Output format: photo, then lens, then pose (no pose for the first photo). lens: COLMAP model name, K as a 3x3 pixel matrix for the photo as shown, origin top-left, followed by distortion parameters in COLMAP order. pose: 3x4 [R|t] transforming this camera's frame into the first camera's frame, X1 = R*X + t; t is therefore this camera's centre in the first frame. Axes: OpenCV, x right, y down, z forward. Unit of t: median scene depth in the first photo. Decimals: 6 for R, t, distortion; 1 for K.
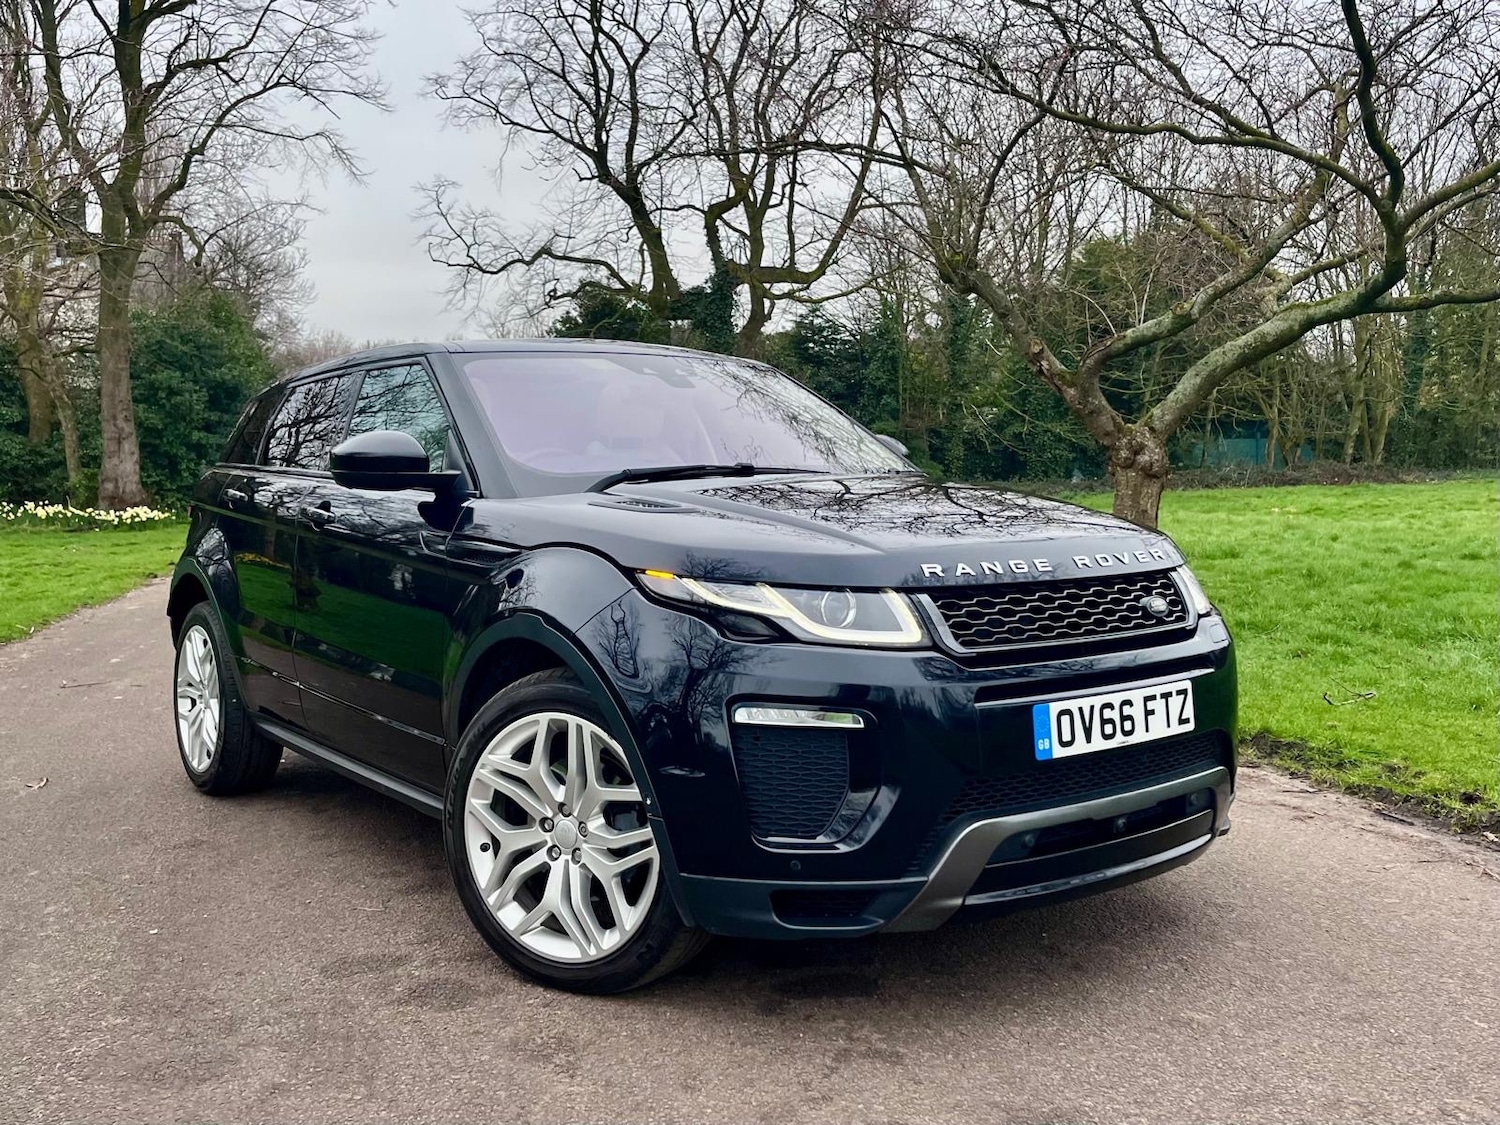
lens RADIAL K [[1384.7, 0, 749.8], [0, 1384.7, 522.7], [0, 0, 1]] dist [0.018131, 0.006086]
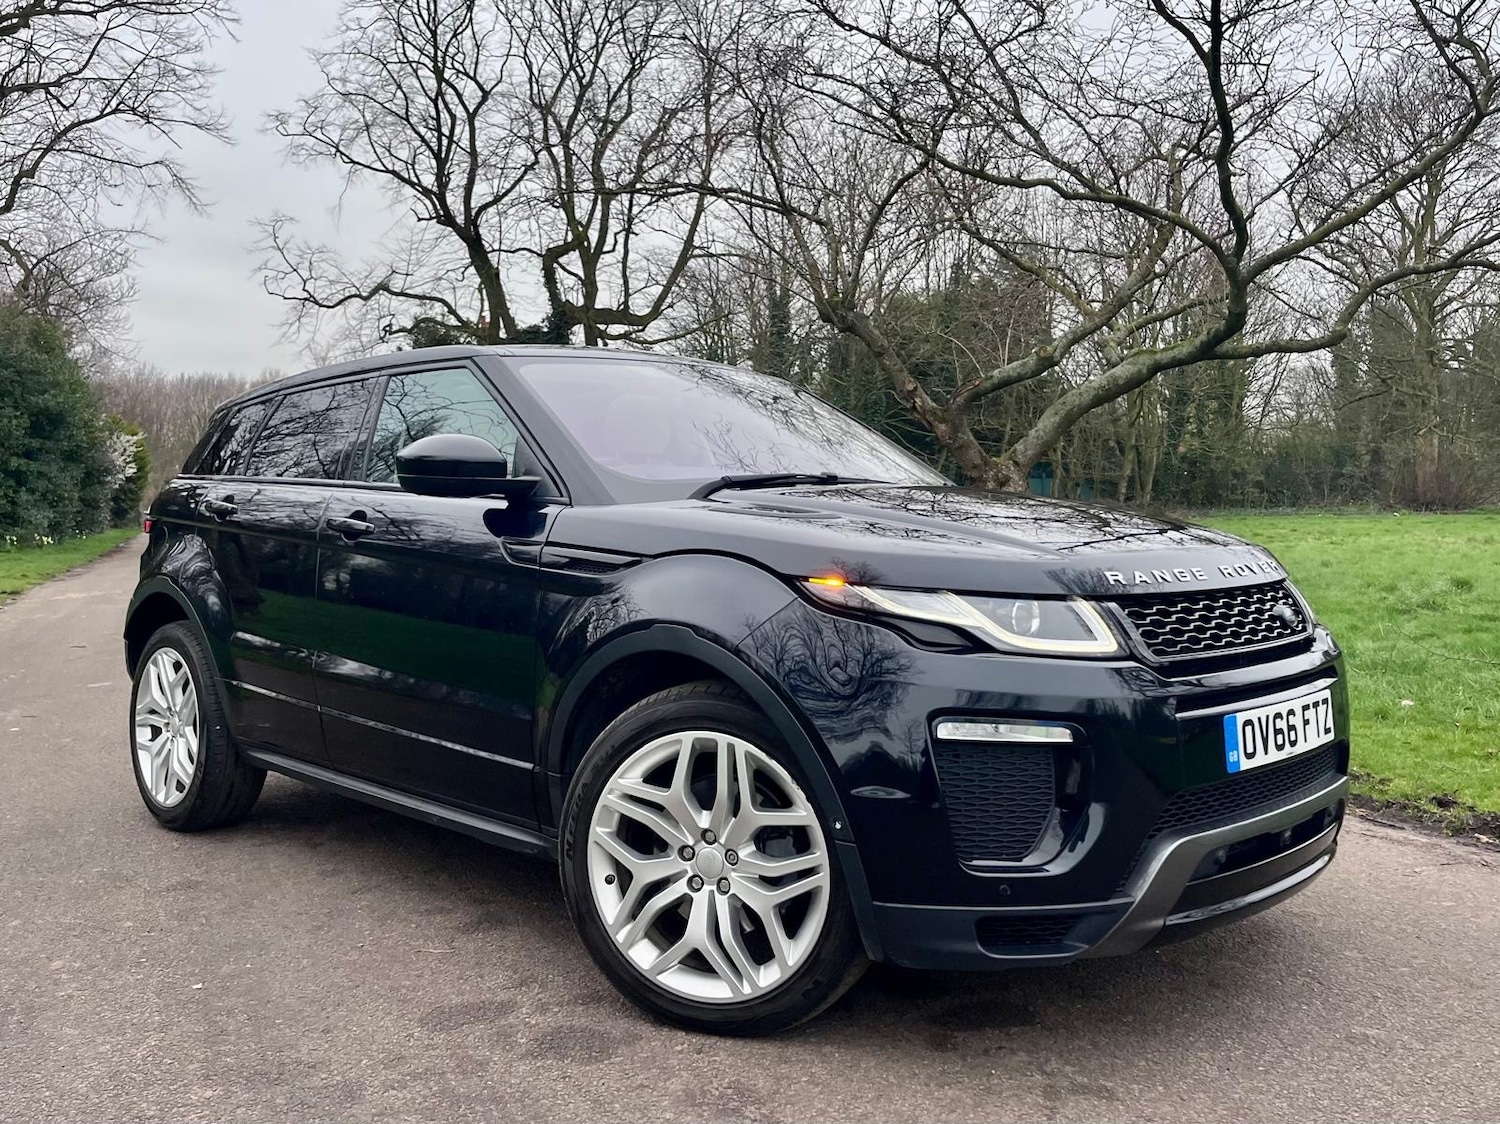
lens RADIAL K [[1308.3, 0, 746.2], [0, 1308.3, 511.0], [0, 0, 1]] dist [0.023195, -0.003534]
pose [[0.990073, 0.007883, 0.140330, -0.208294], [-0.003153, 0.999420, -0.033898, 0.016511], [-0.140516, 0.033119, 0.989524, 0.105956]]
